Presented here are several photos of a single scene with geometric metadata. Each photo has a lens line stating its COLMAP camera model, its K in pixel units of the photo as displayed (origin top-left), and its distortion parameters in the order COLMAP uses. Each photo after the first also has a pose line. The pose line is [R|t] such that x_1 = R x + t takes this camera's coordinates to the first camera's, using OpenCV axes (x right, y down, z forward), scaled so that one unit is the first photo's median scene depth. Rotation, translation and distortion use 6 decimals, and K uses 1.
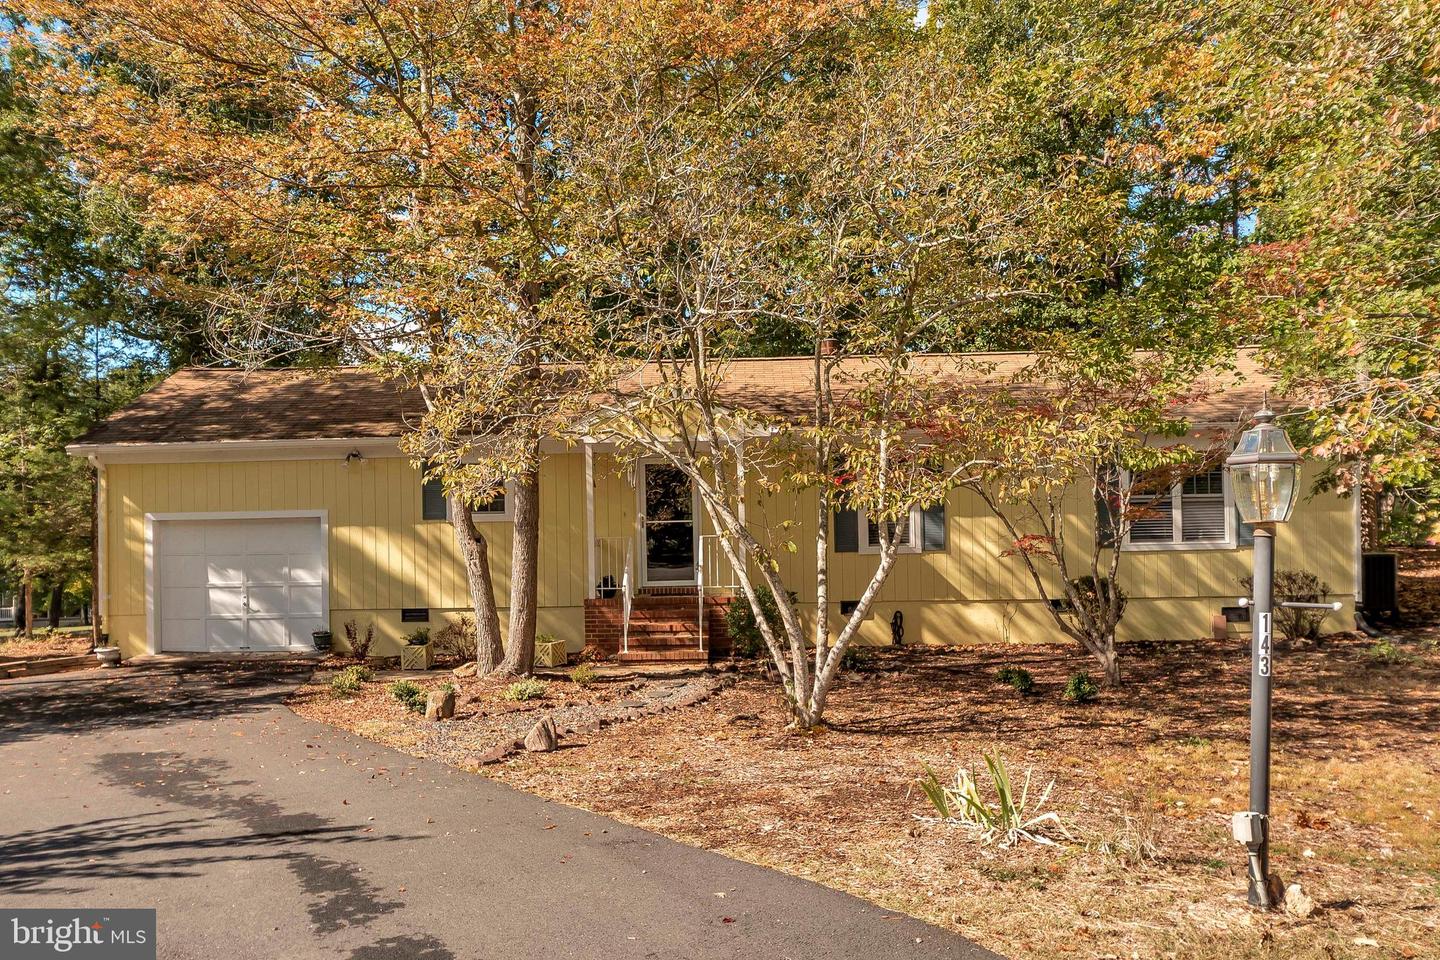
lens RADIAL K [[1096.2, 0, 720.0], [0, 1096.2, 480.0], [0, 0, 1]] dist [-0.002275, 0.013134]
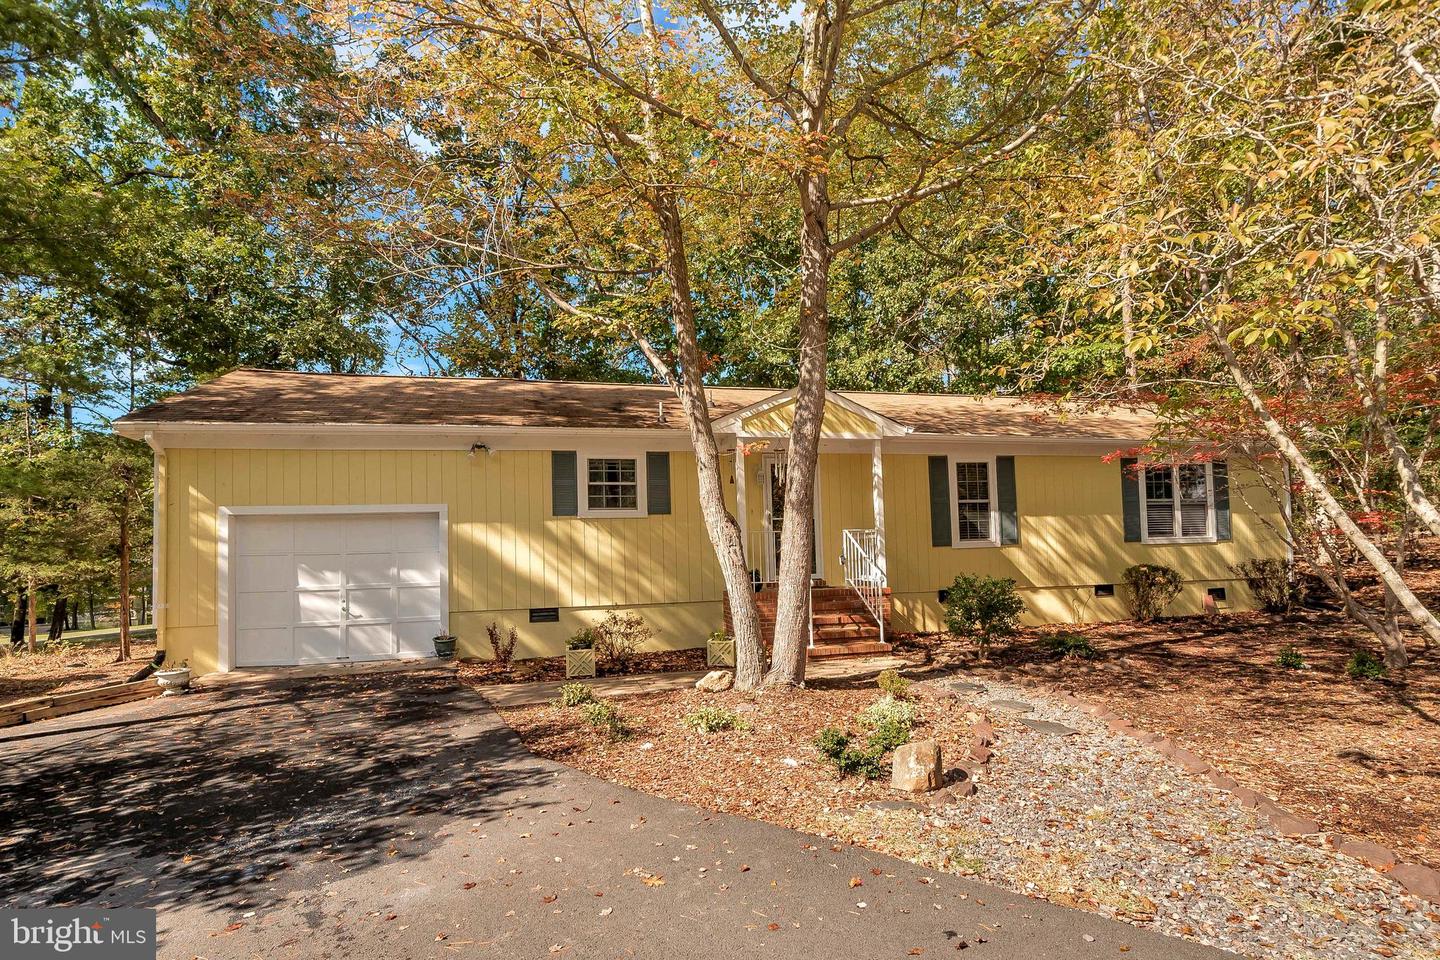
lens RADIAL K [[616.7, 0, 667.6], [0, 616.7, 516.3], [0, 0, 1]] dist [0.012510, -0.000939]
pose [[0.969054, 0.006862, 0.246753, -0.310032], [-0.001995, 0.999799, -0.019969, 0.047714], [-0.246840, 0.018859, 0.968873, 0.452543]]
